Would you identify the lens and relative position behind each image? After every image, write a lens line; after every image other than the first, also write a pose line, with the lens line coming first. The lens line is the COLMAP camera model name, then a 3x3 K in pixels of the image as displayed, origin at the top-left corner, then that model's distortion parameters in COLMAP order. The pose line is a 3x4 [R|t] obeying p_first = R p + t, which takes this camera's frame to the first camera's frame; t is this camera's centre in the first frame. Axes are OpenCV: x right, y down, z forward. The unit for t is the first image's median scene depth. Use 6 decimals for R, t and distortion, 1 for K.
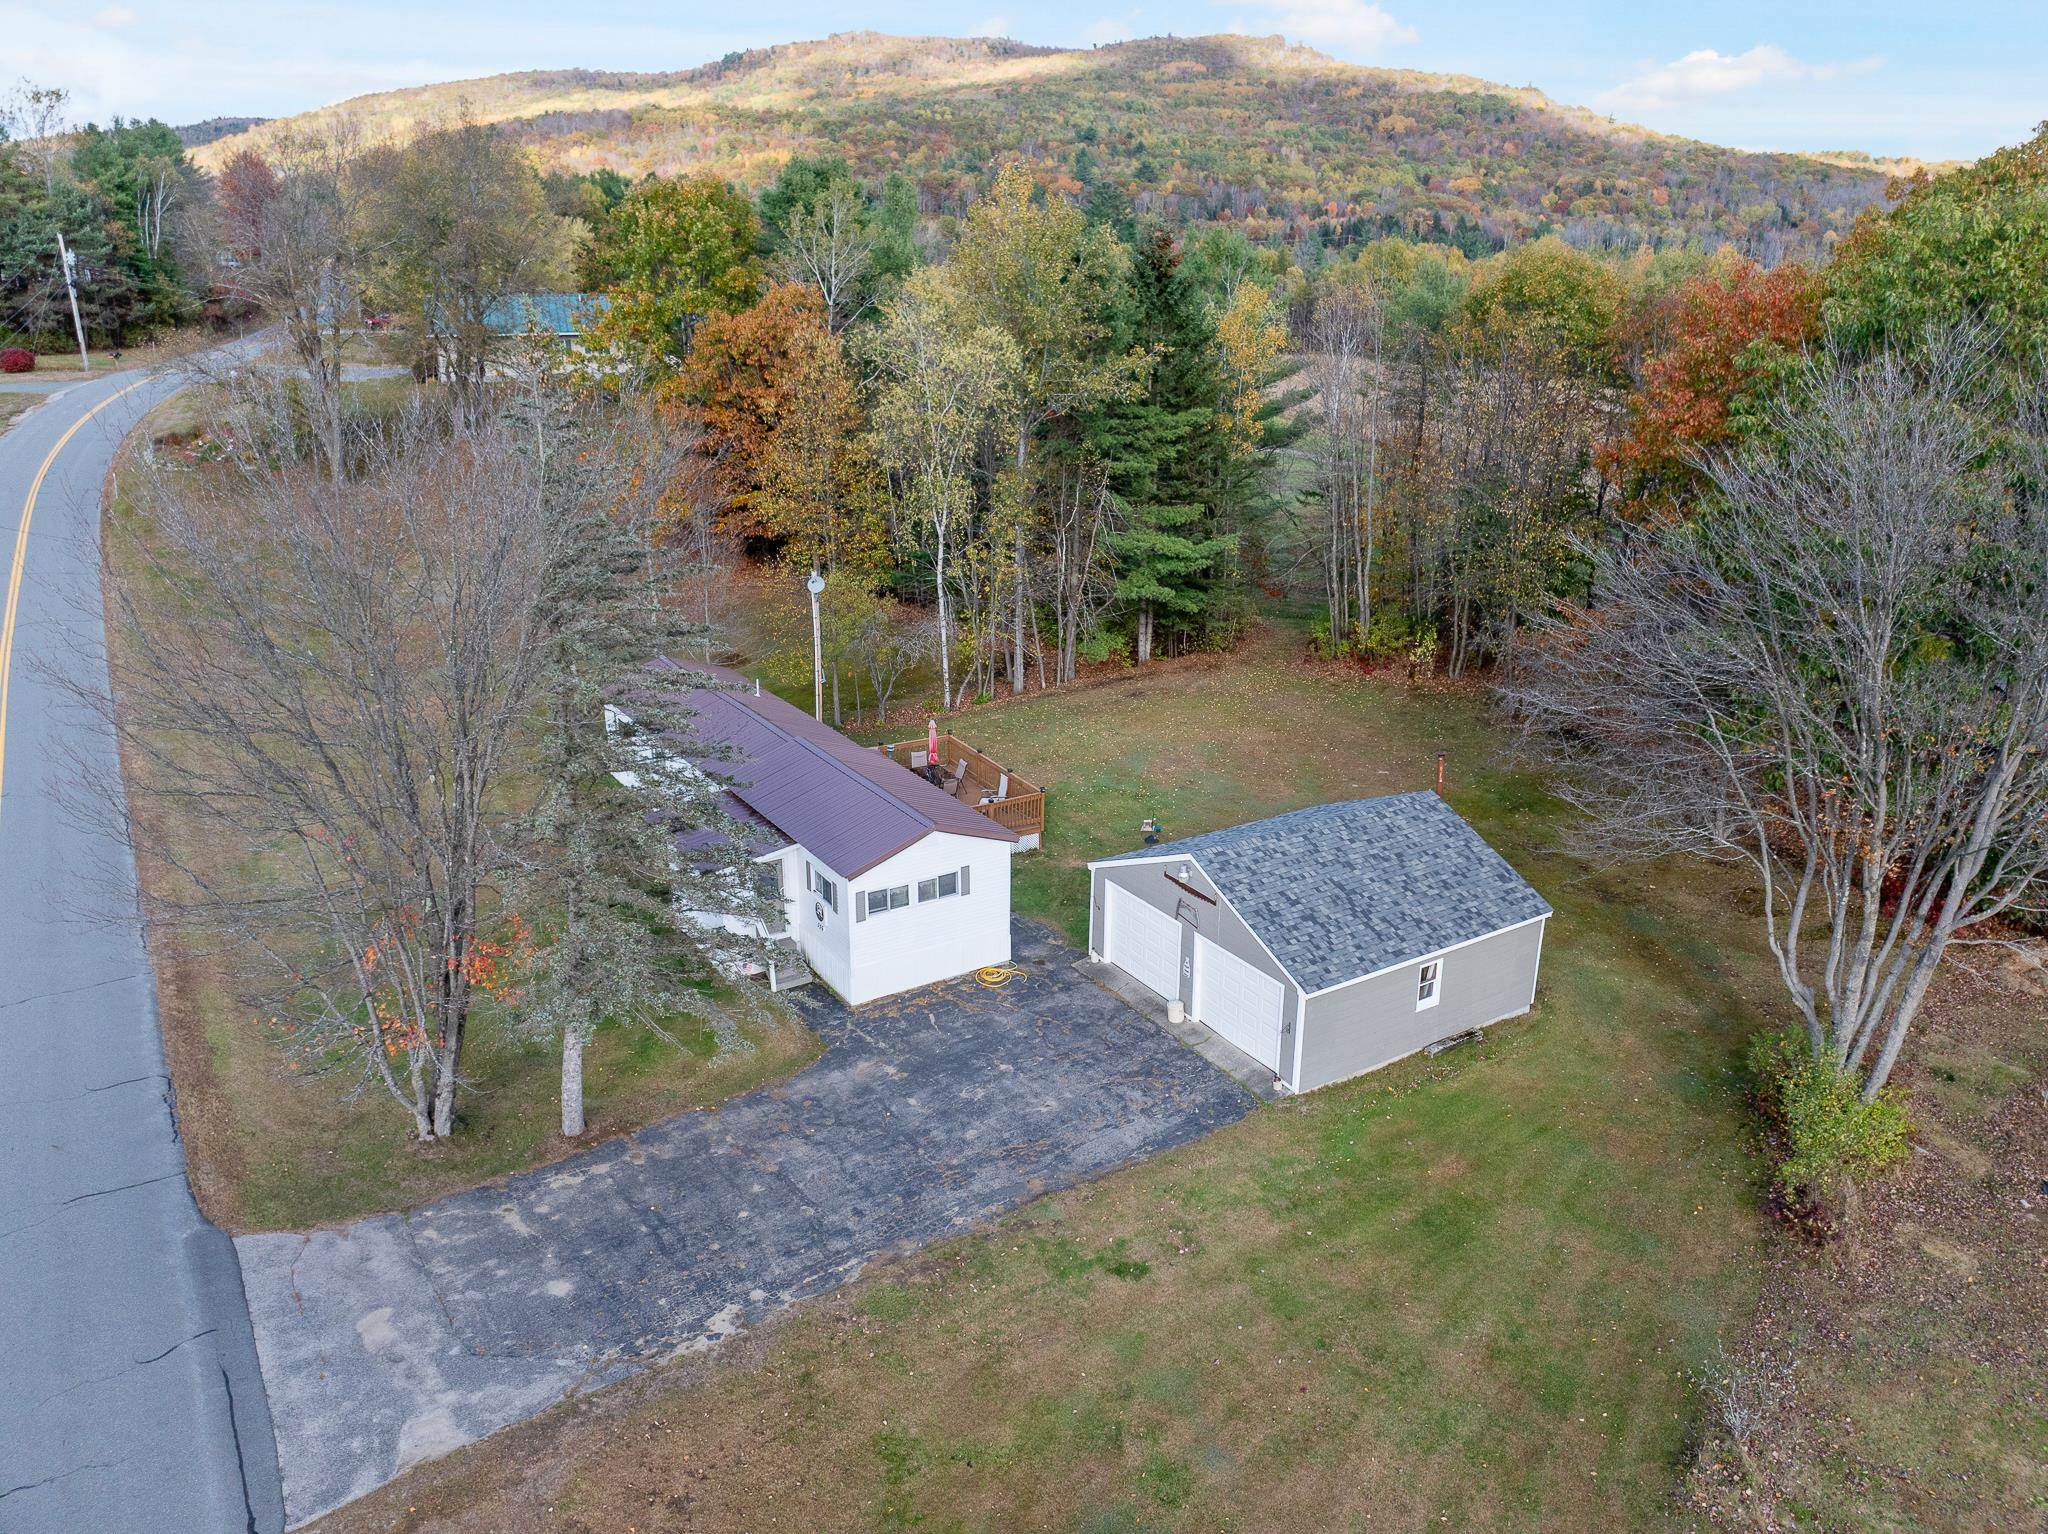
lens RADIAL K [[1441.2, 0, 1031.4], [0, 1441.2, 761.6], [0, 0, 1]] dist [-0.042981, 0.010982]
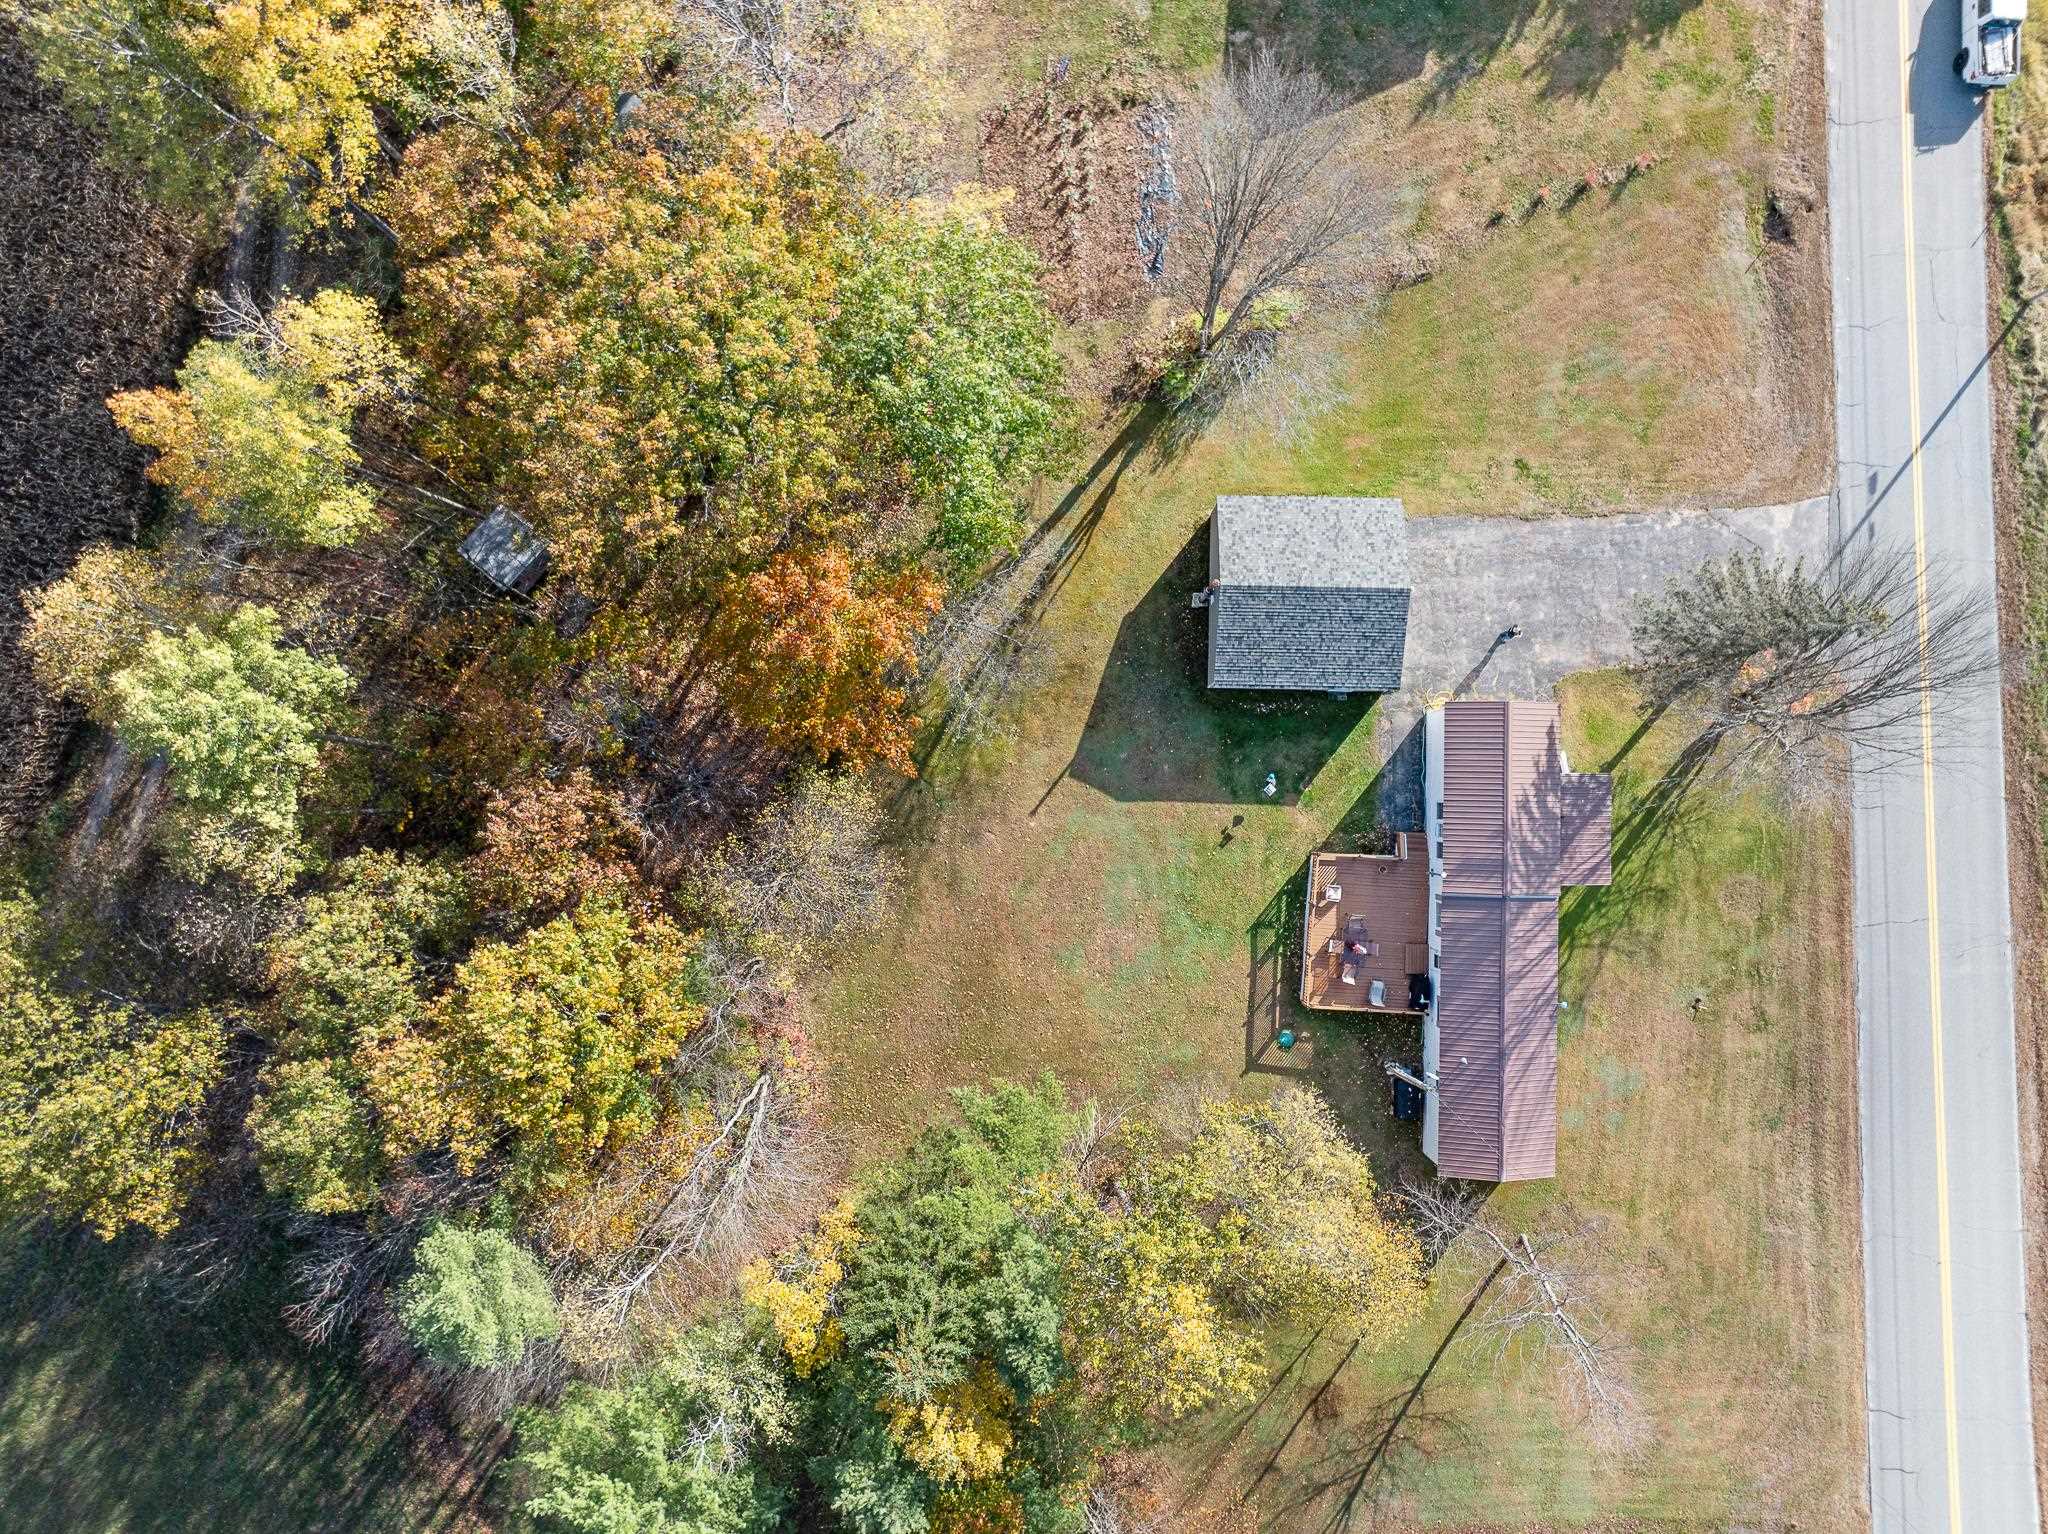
lens RADIAL K [[1441.2, 0, 1038.7], [0, 1441.2, 767.8], [0, 0, 1]] dist [-0.042981, 0.010982]
pose [[-0.835507, -0.549408, 0.008901, 0.358266], [0.173885, -0.248999, 0.952766, -1.787002], [-0.521241, 0.797591, 0.303574, 0.870332]]
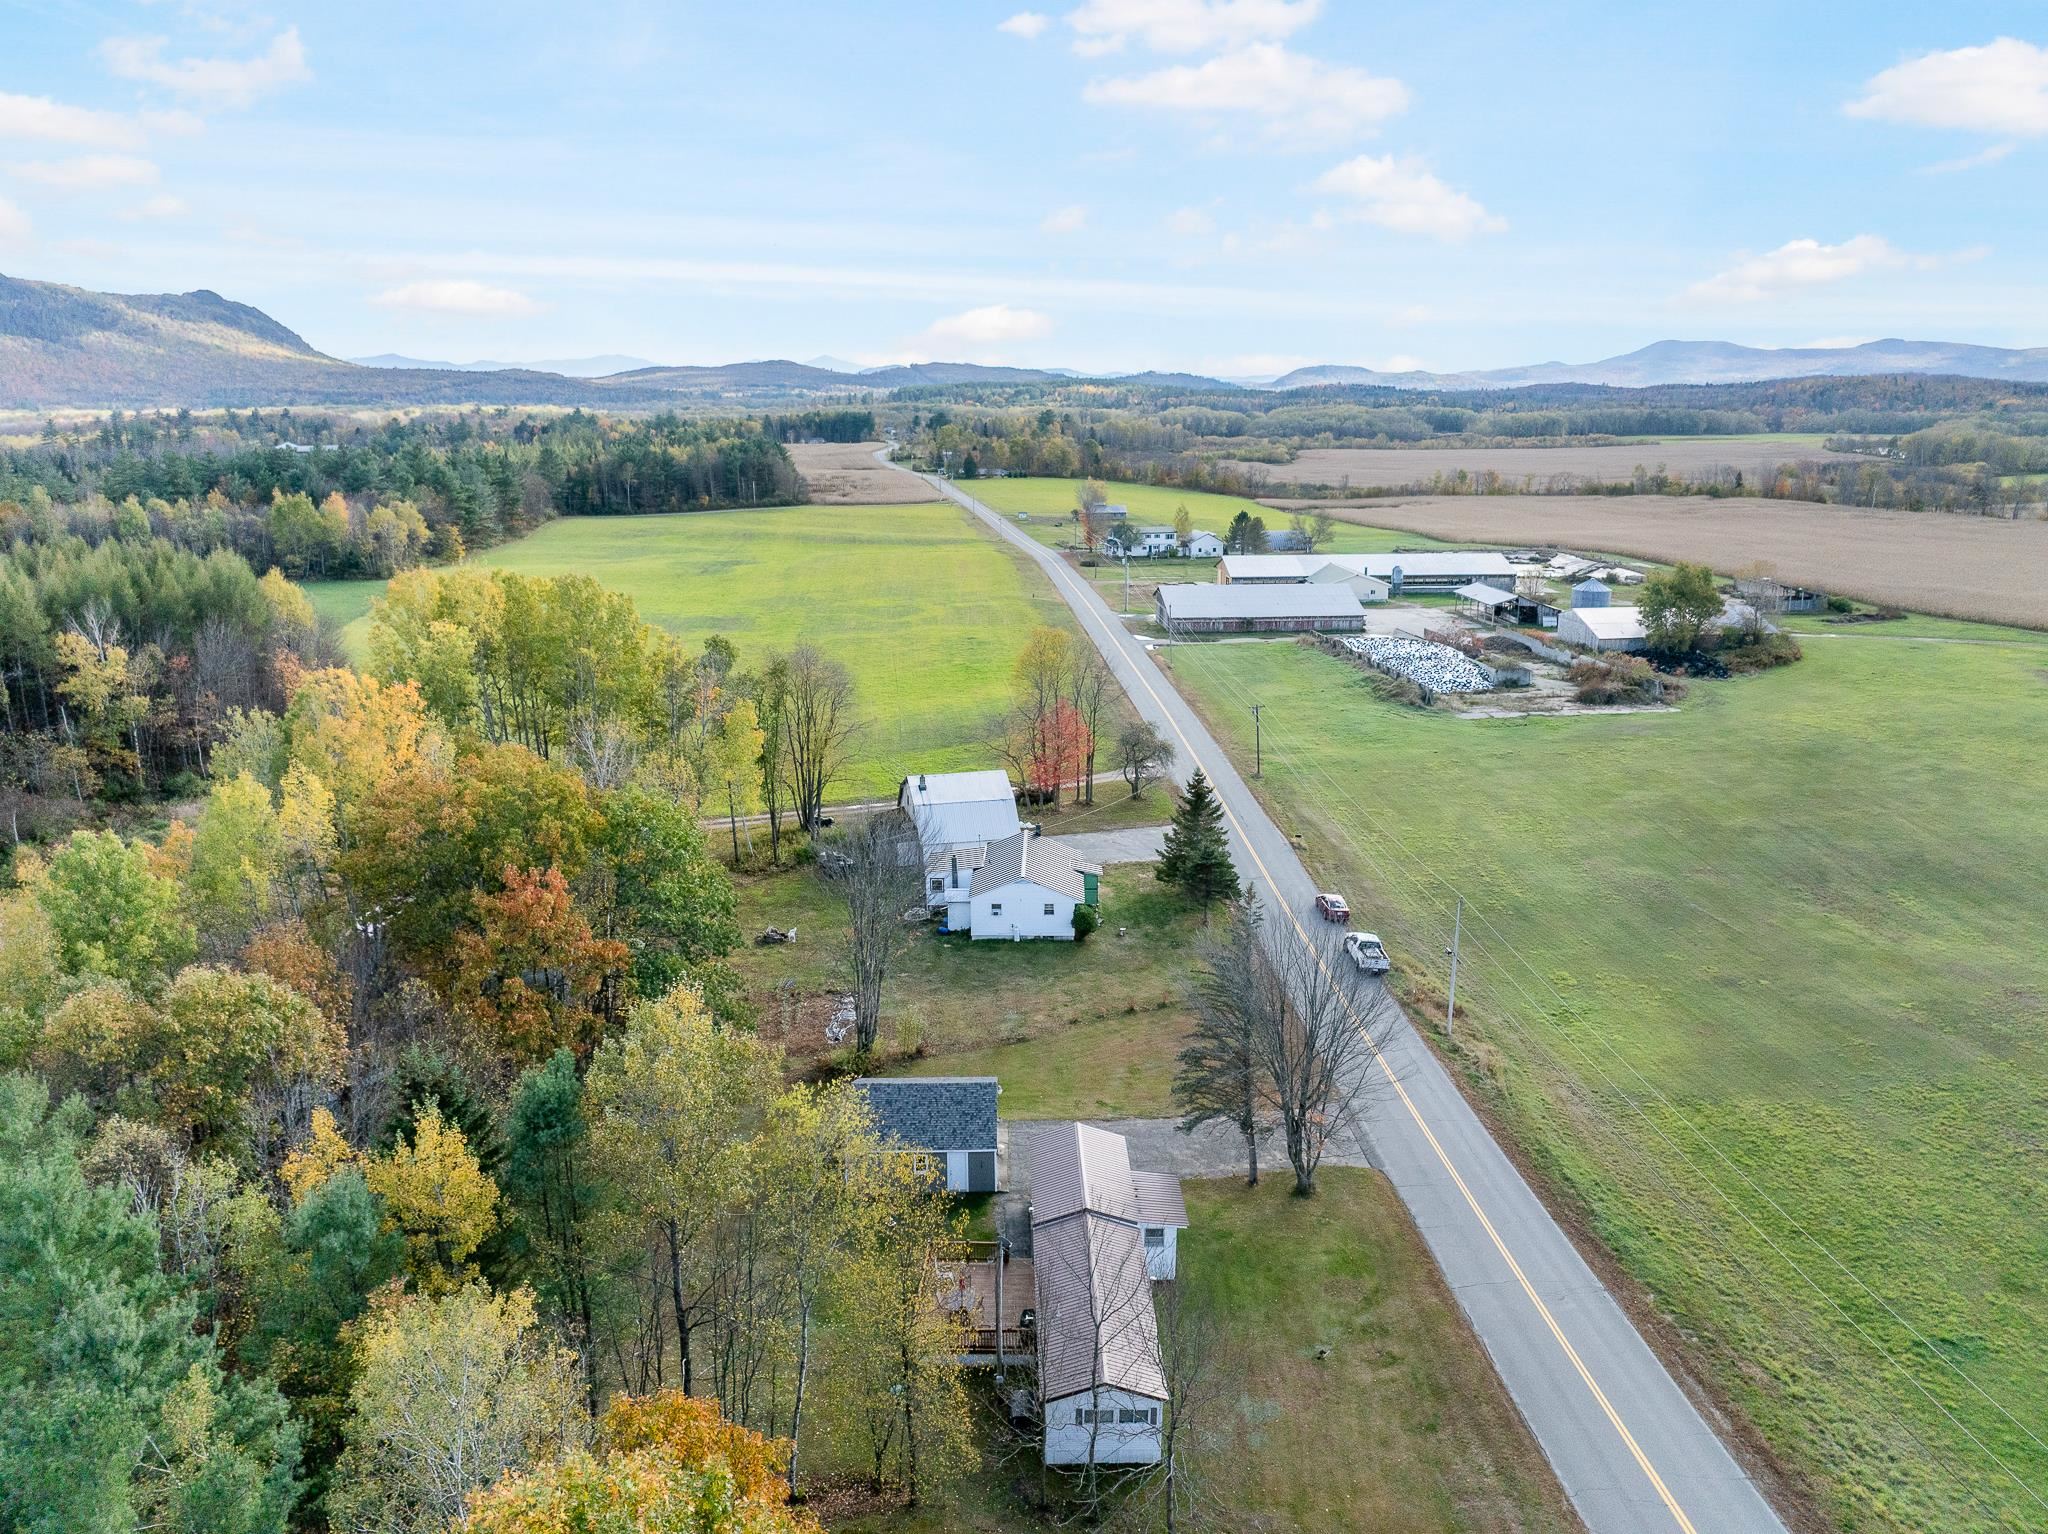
lens RADIAL K [[1441.2, 0, 1042.8], [0, 1441.2, 756.1], [0, 0, 1]] dist [-0.042981, 0.010982]
pose [[-0.858741, -0.129007, 0.495903, -1.053150], [0.160086, 0.851800, 0.498808, -1.550365], [-0.486760, 0.507734, -0.710824, 2.357440]]
